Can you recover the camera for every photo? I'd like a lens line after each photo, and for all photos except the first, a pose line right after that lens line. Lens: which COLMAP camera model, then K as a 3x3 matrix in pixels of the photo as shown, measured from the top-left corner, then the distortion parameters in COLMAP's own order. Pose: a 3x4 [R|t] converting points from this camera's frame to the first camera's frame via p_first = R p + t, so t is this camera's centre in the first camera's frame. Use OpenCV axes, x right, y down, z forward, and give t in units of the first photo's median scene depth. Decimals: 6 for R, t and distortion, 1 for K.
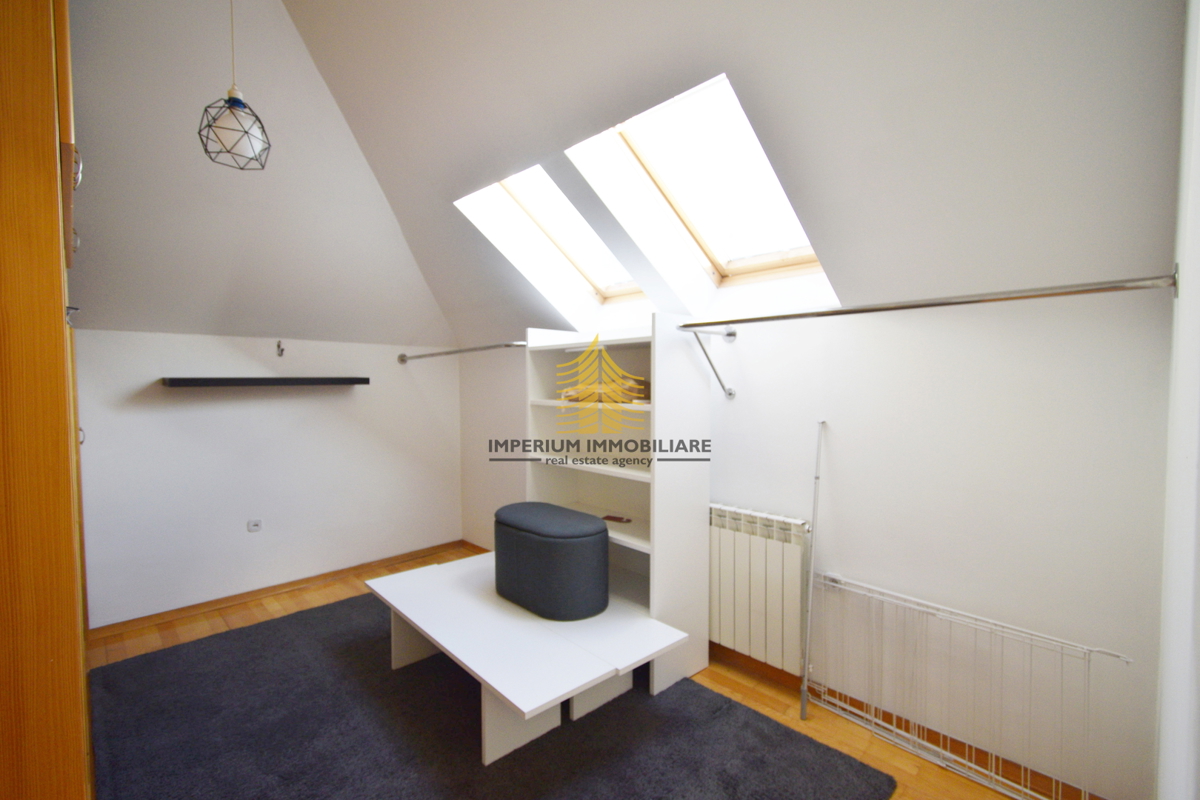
lens RADIAL K [[556.3, 0, 595.9], [0, 556.3, 400.5], [0, 0, 1]] dist [0.009895, -0.005710]
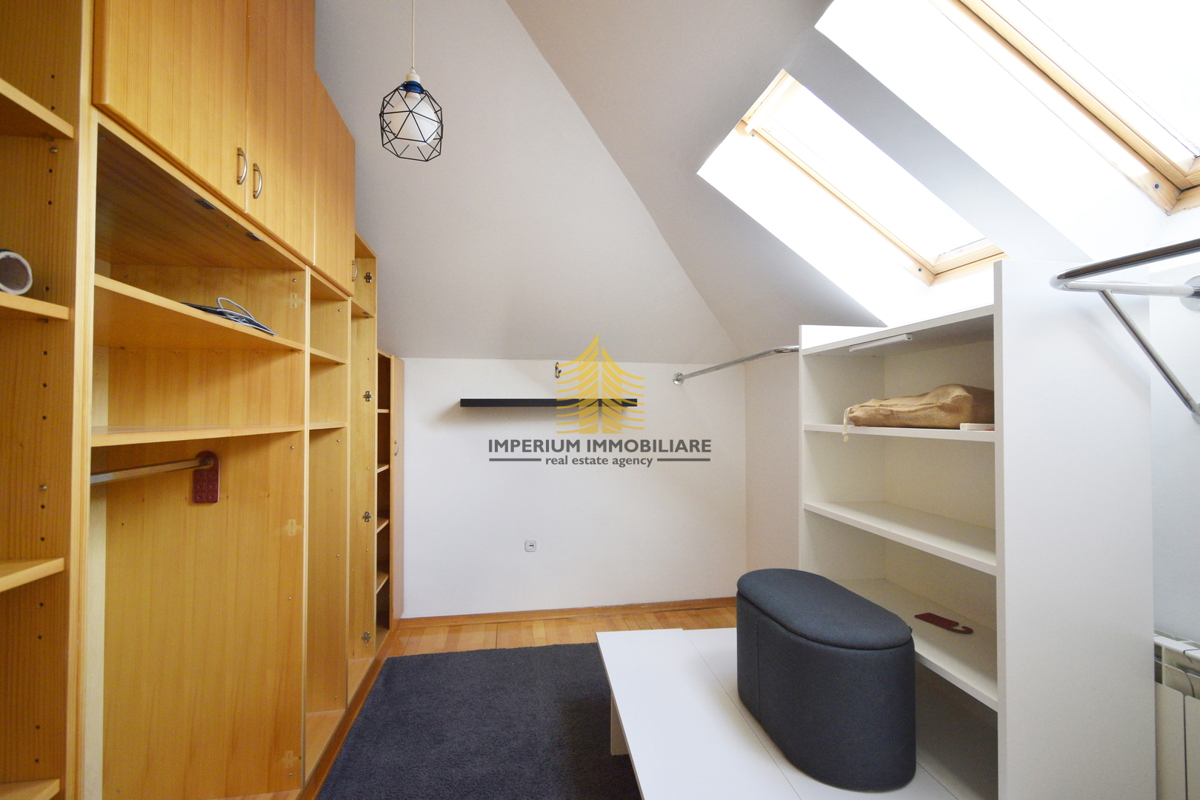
lens RADIAL K [[556.3, 0, 595.9], [0, 556.3, 400.5], [0, 0, 1]] dist [0.009895, -0.005710]
pose [[0.819956, -0.008286, -0.572367, 0.077333], [-0.025754, 0.998349, -0.051346, 0.013512], [0.571847, 0.056842, 0.818388, 0.278064]]
